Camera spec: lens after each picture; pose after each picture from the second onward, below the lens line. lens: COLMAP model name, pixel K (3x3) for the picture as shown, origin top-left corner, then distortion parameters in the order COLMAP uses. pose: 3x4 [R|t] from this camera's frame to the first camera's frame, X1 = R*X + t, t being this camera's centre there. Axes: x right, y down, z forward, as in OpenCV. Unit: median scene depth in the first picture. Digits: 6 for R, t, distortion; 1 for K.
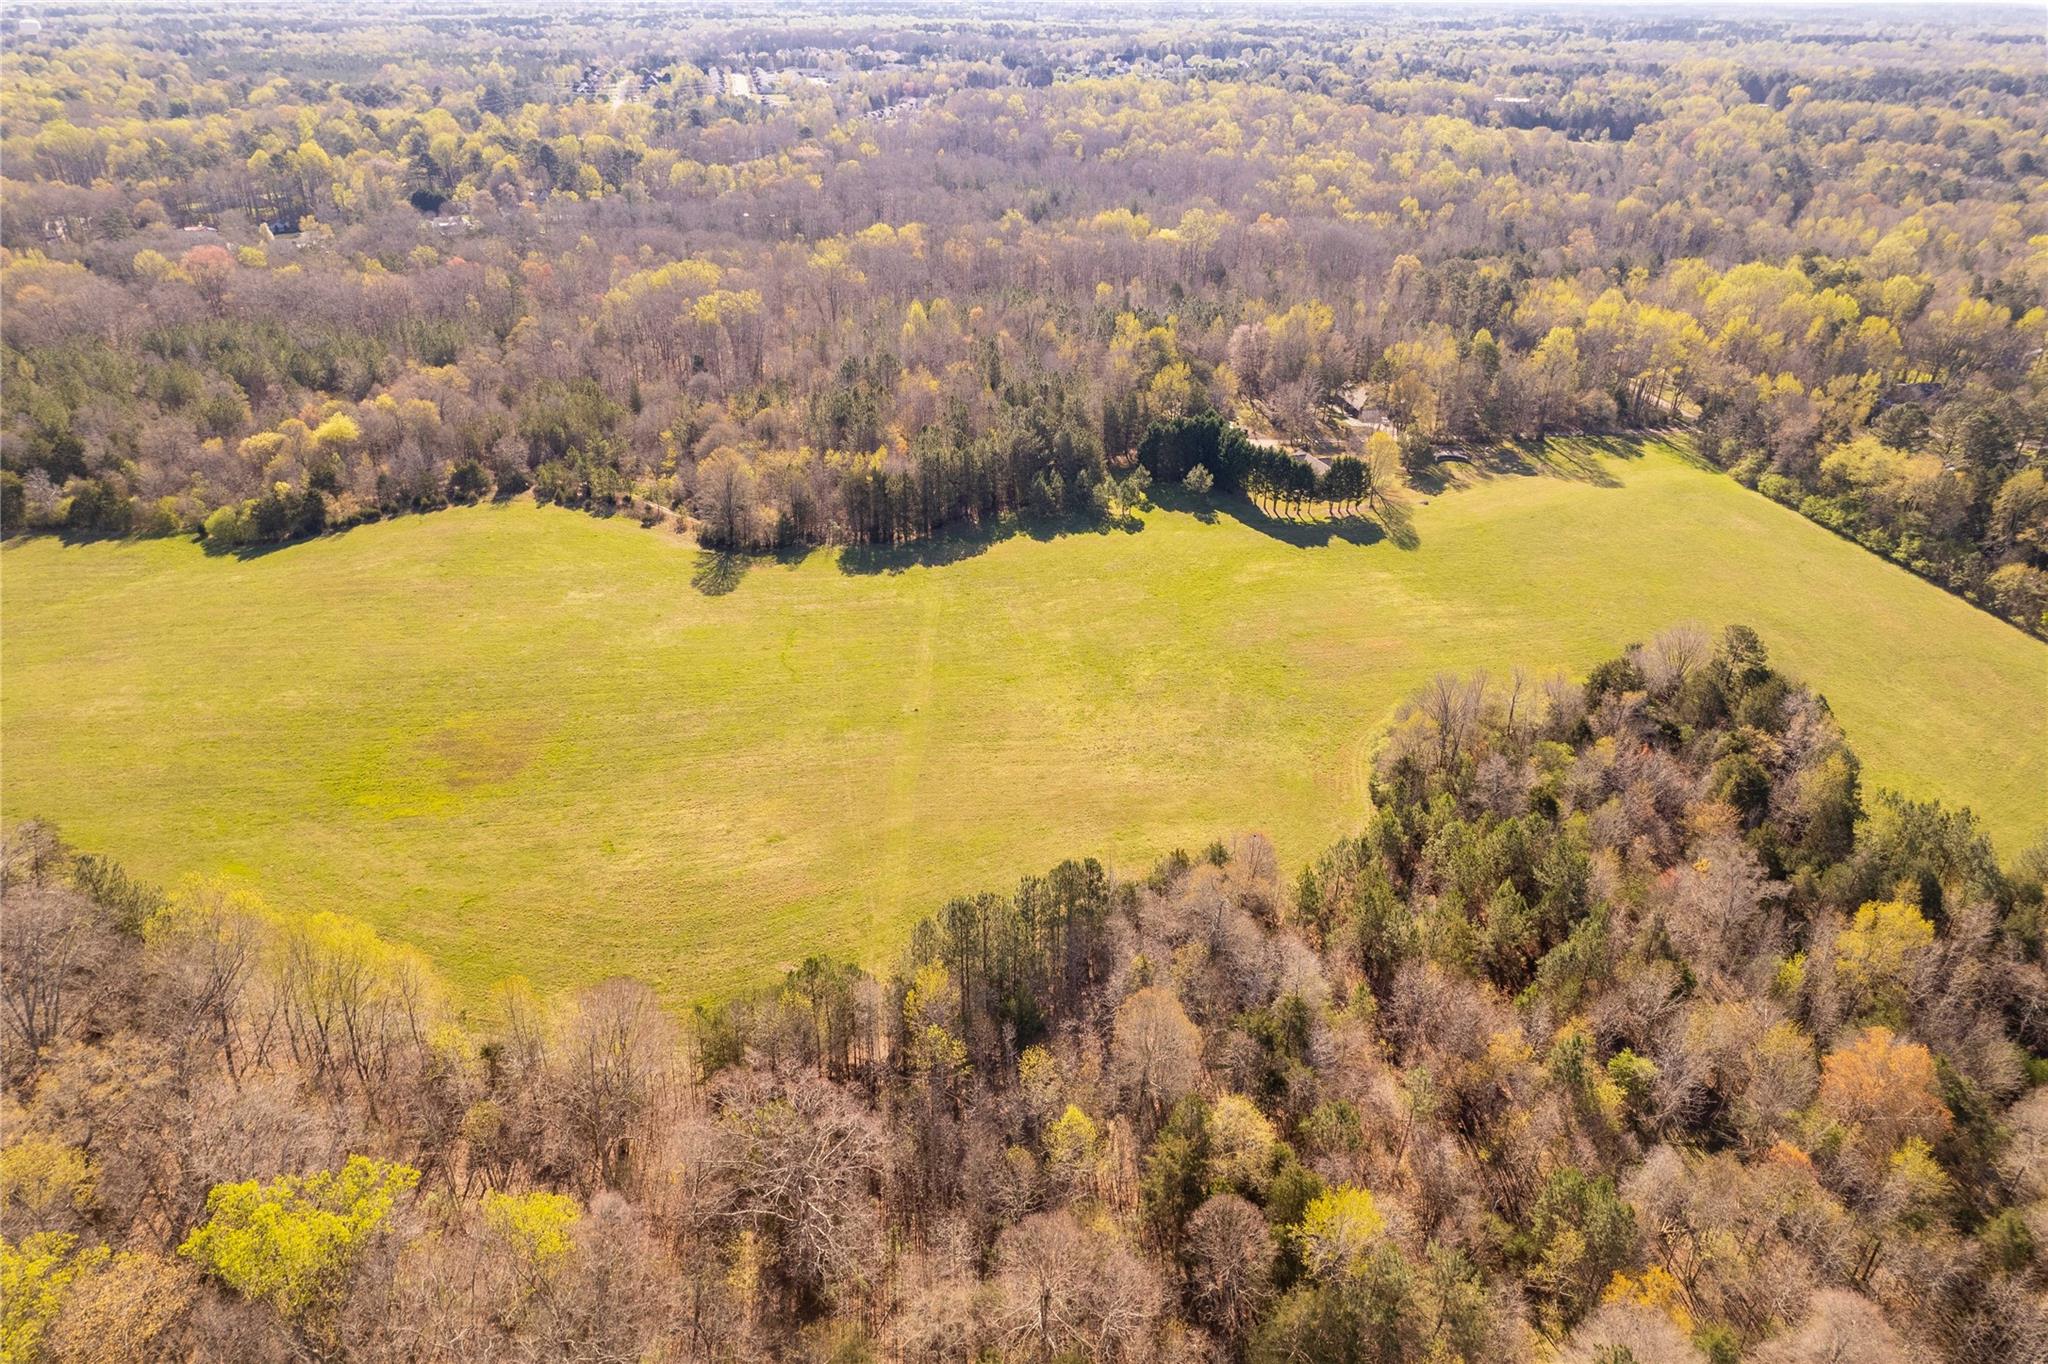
lens RADIAL K [[1302.4, 0, 1029.2], [0, 1302.4, 682.3], [0, 0, 1]] dist [-0.081018, 0.060490]
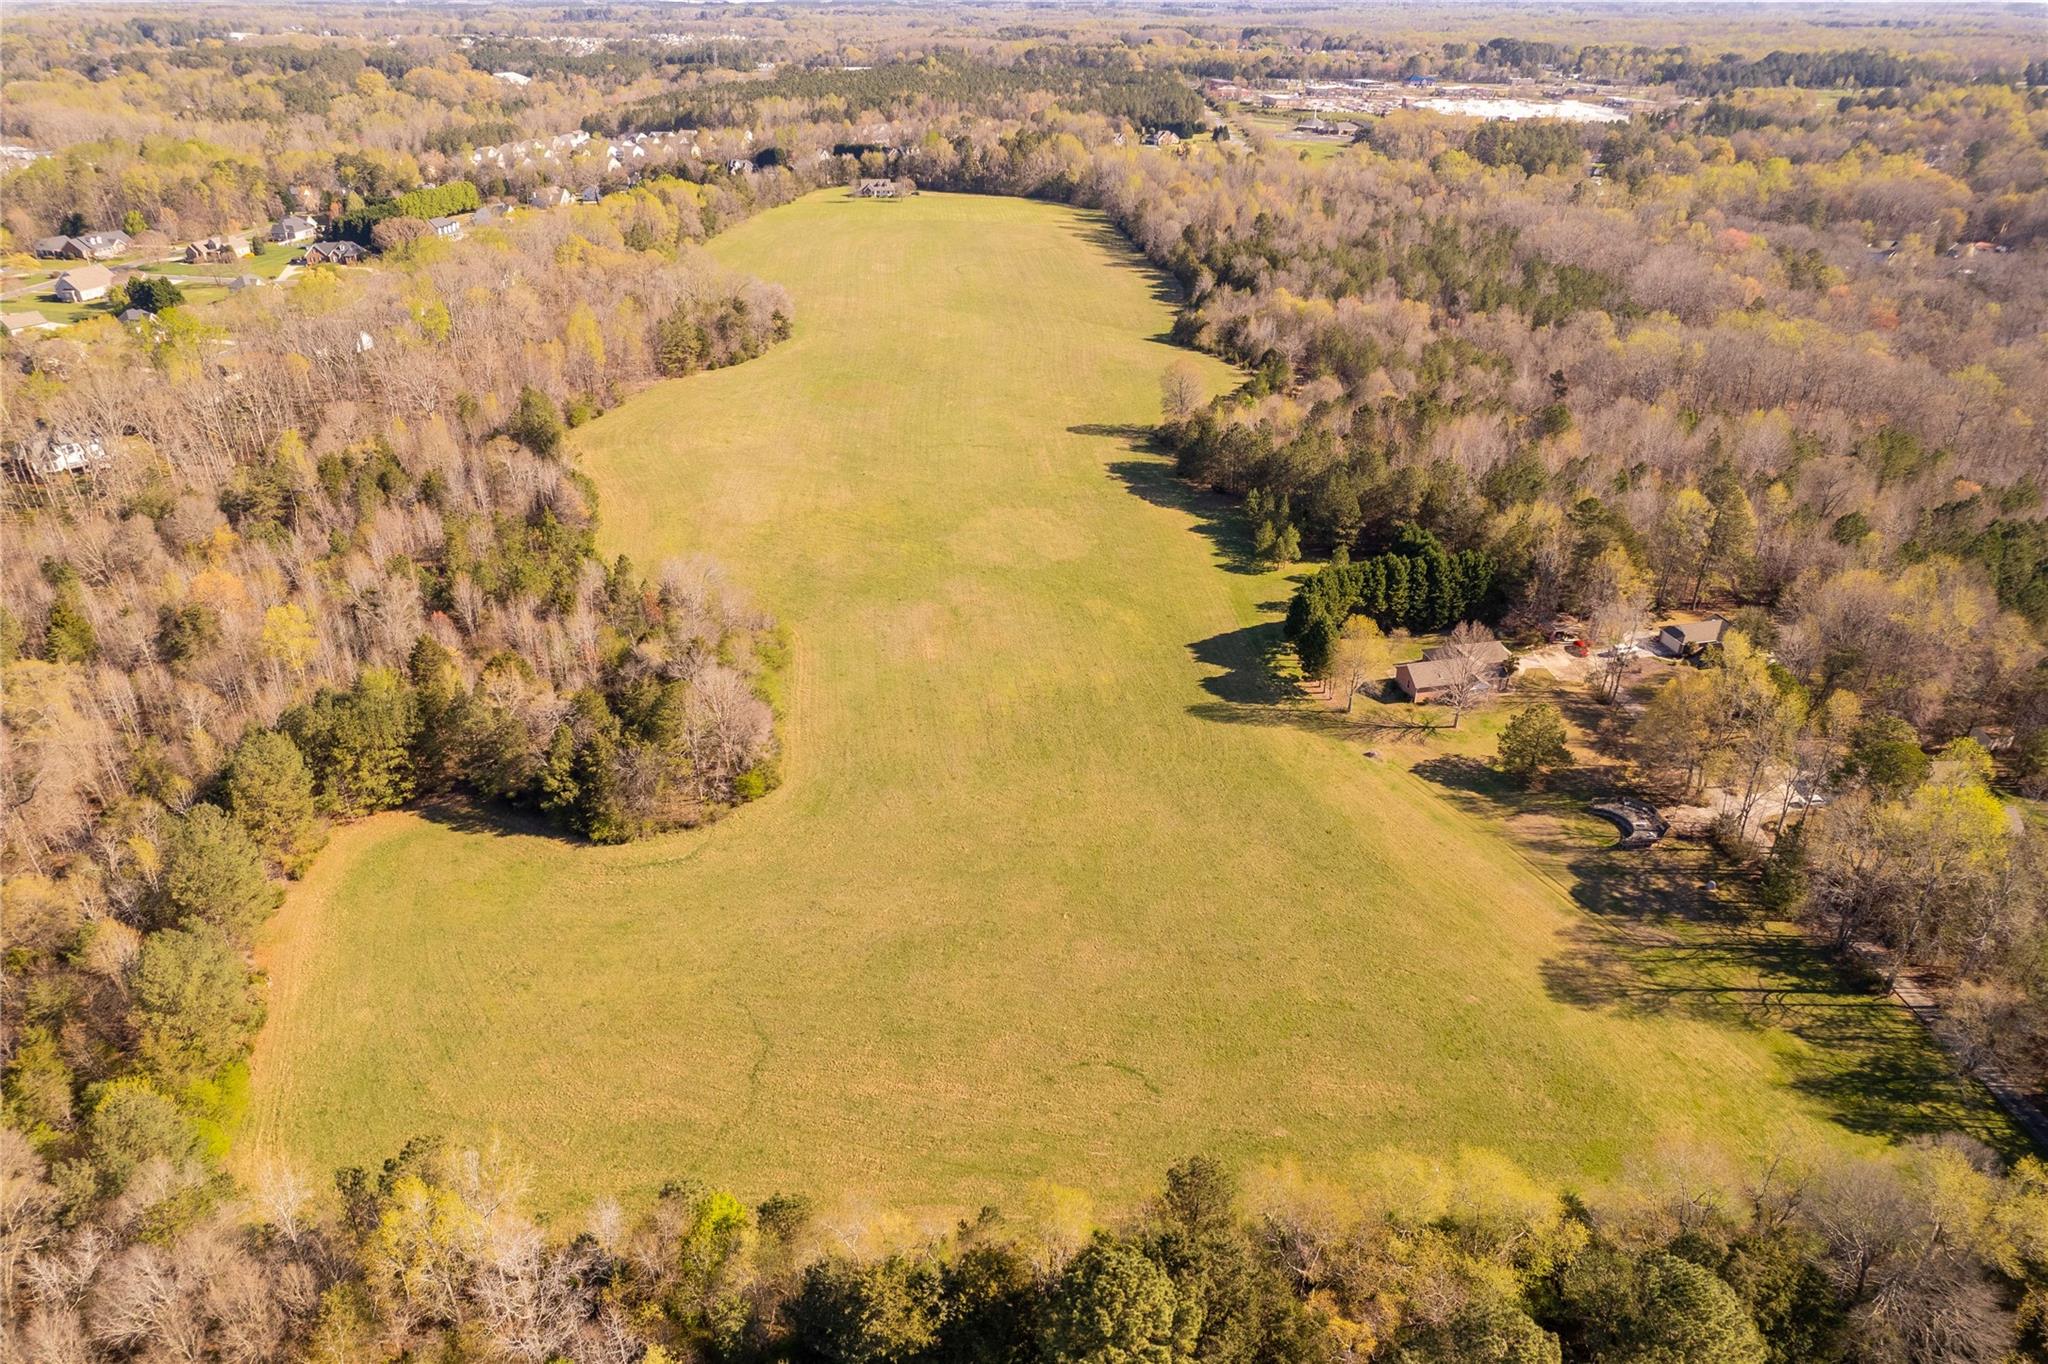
lens RADIAL K [[1302.4, 0, 1037.2], [0, 1302.4, 687.8], [0, 0, 1]] dist [-0.081018, 0.060490]
pose [[-0.099194, 0.478743, -0.872334, 0.769938], [-0.469623, 0.750360, 0.465204, -0.340859], [0.877277, 0.455814, 0.150398, 0.626888]]
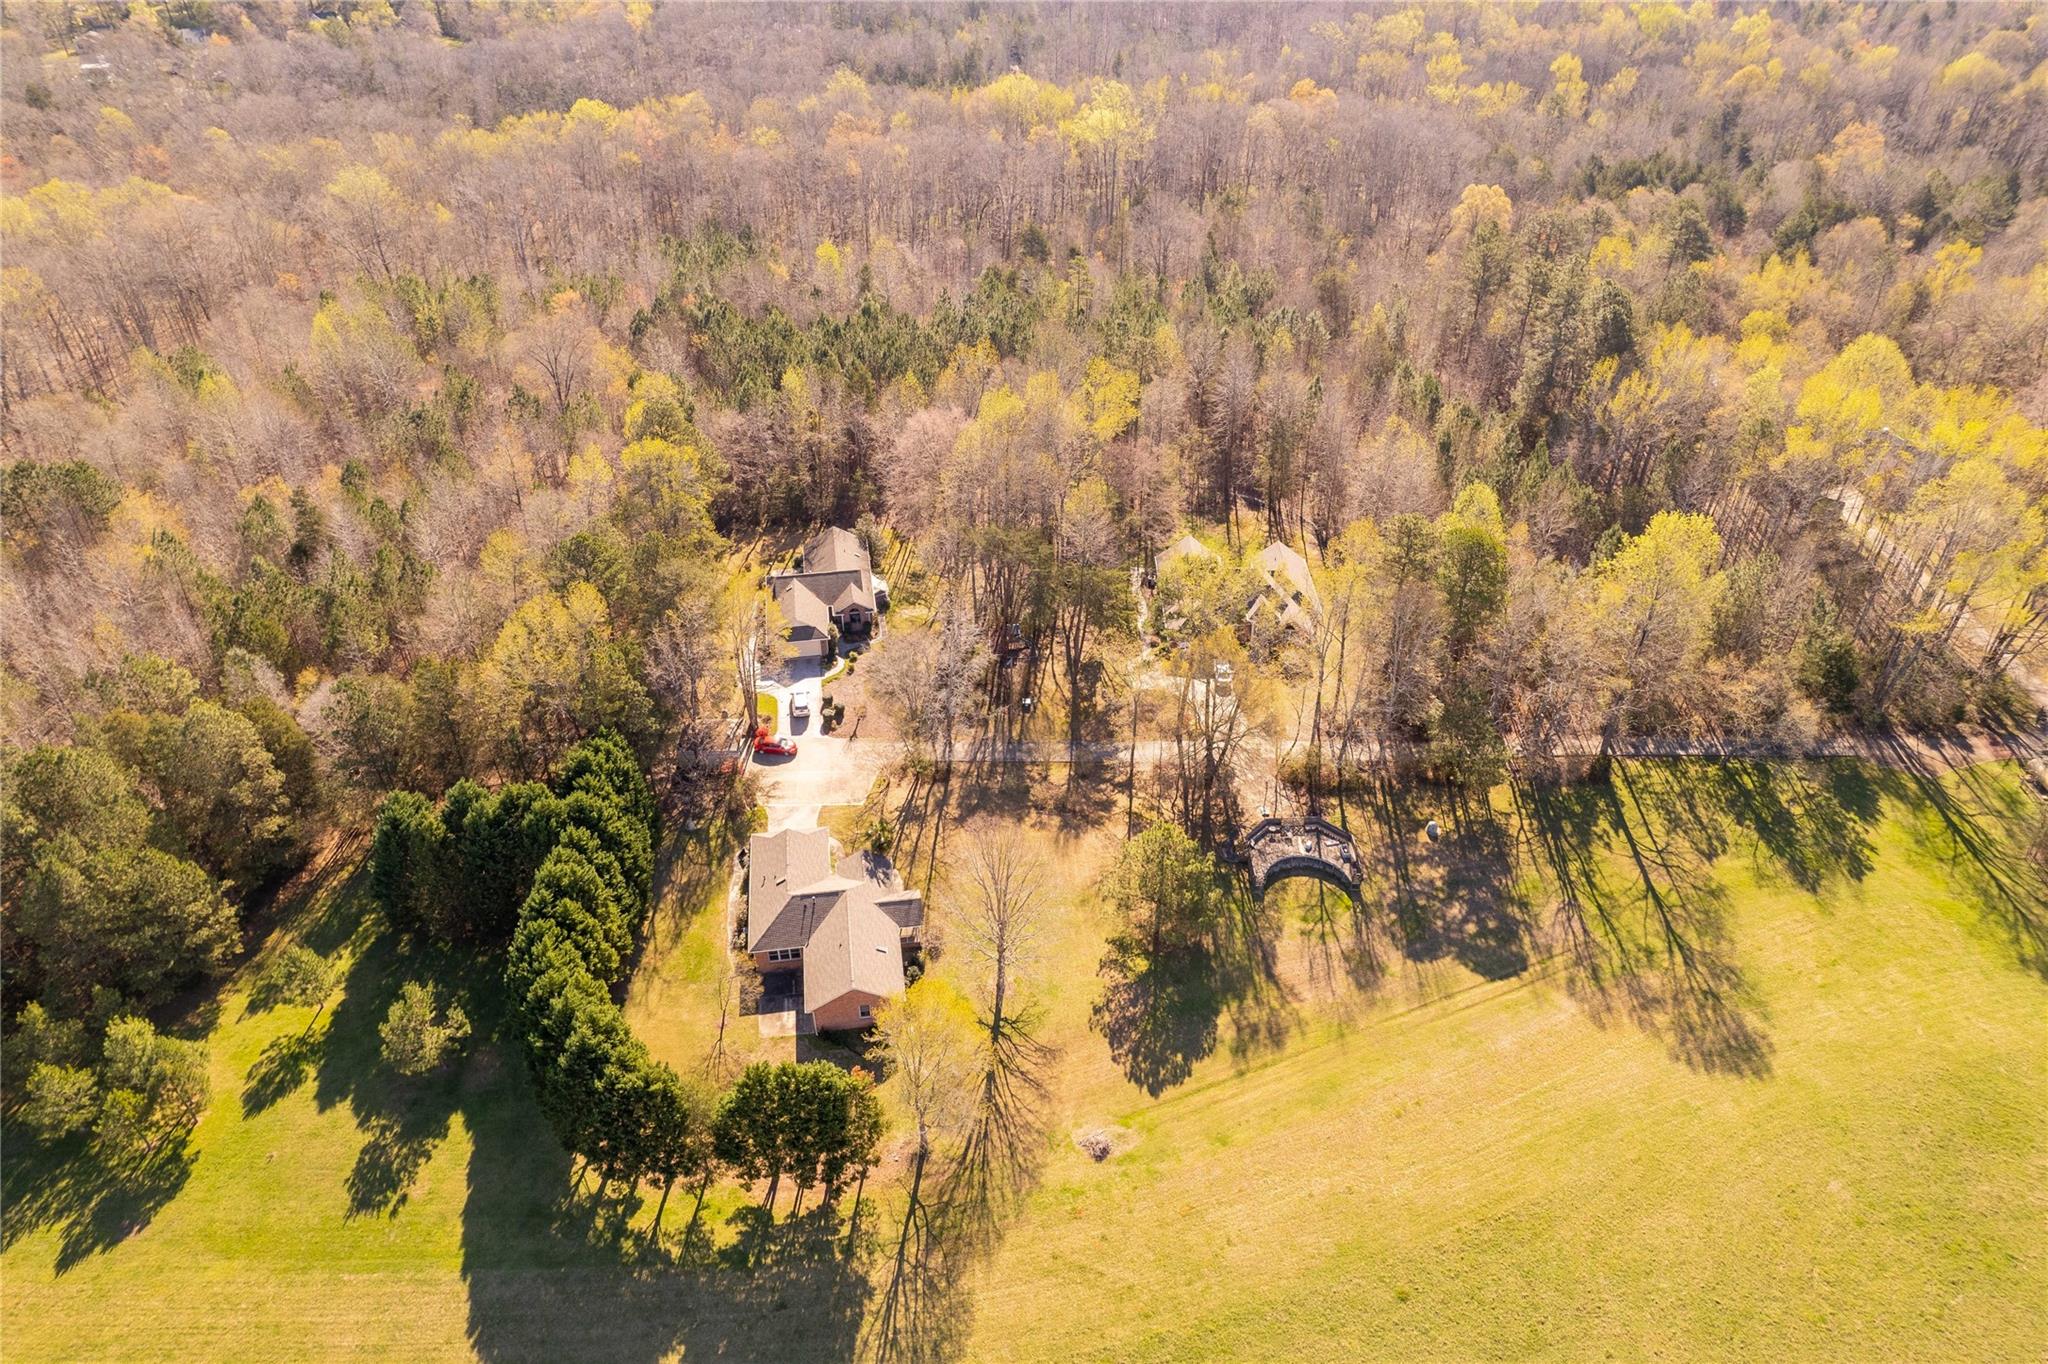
lens RADIAL K [[1302.4, 0, 1021.8], [0, 1302.4, 676.1], [0, 0, 1]] dist [-0.081018, 0.060490]
pose [[0.984277, 0.089769, -0.152120, 0.281535], [-0.070632, 0.989404, 0.126850, -0.255966], [0.161895, -0.114110, 0.980188, 0.590017]]
